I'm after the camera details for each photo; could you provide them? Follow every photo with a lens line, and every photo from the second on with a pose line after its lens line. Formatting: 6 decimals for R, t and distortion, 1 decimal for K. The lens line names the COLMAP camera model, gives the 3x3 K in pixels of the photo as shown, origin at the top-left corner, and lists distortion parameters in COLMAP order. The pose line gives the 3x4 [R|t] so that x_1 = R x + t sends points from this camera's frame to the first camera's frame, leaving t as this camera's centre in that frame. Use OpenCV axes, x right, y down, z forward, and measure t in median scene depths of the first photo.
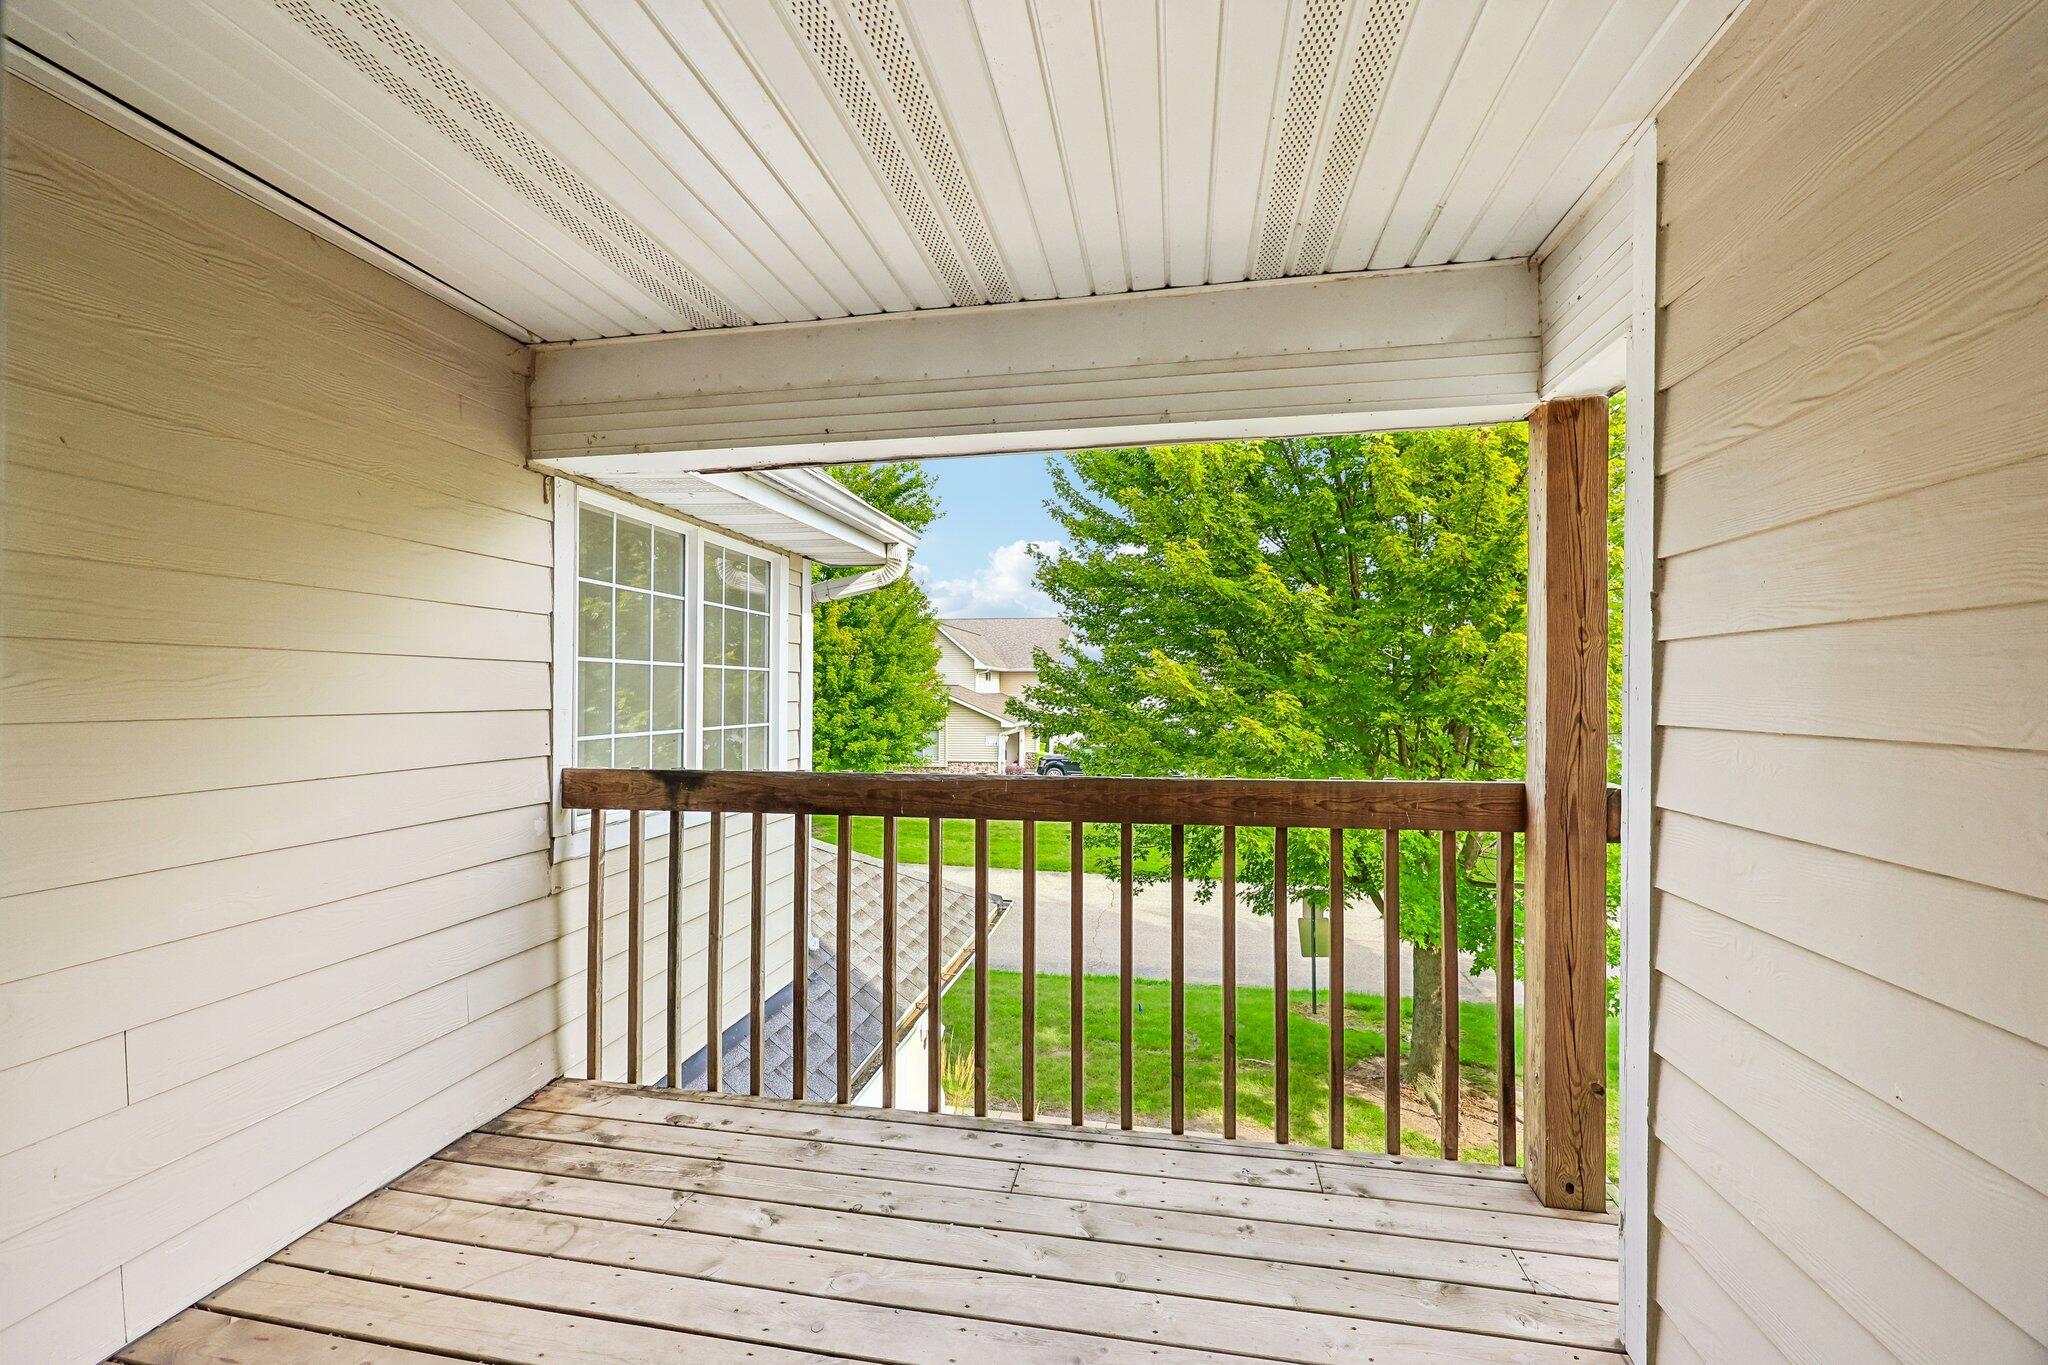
lens RADIAL K [[815.6, 0, 1024.9], [0, 815.6, 676.1], [0, 0, 1]] dist [0.000320, -0.000069]
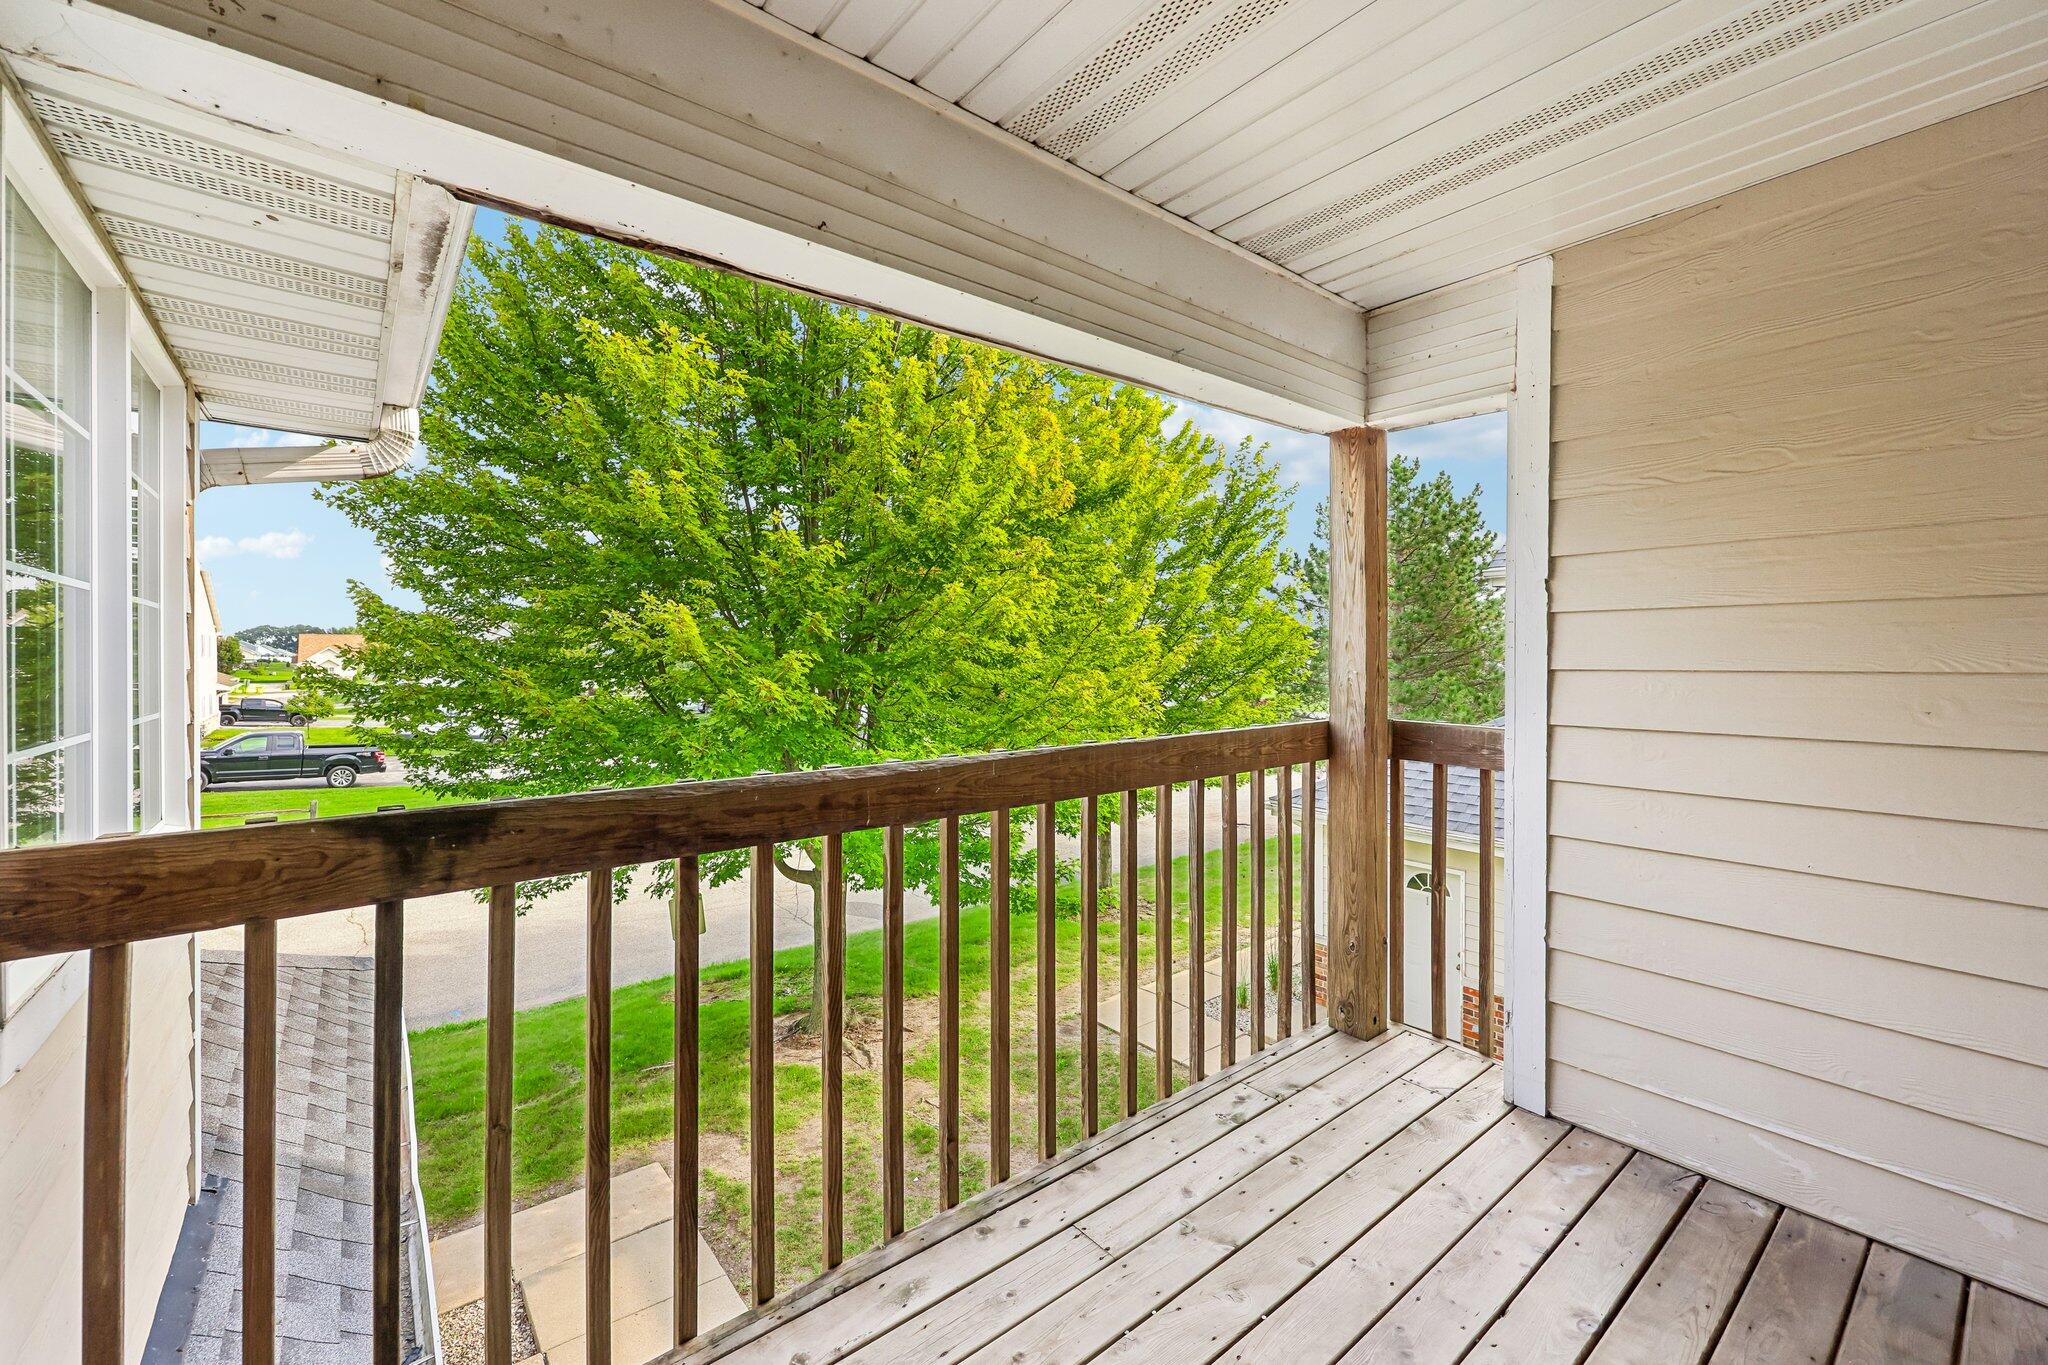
lens RADIAL K [[831.8, 0, 1019.0], [0, 831.8, 651.9], [0, 0, 1]] dist [0.001970, 0.000197]
pose [[0.652926, 0.001302, 0.757421, -0.633478], [-0.011245, 0.999905, 0.007976, 0.017474], [-0.757338, -0.013725, 0.652878, 0.477126]]
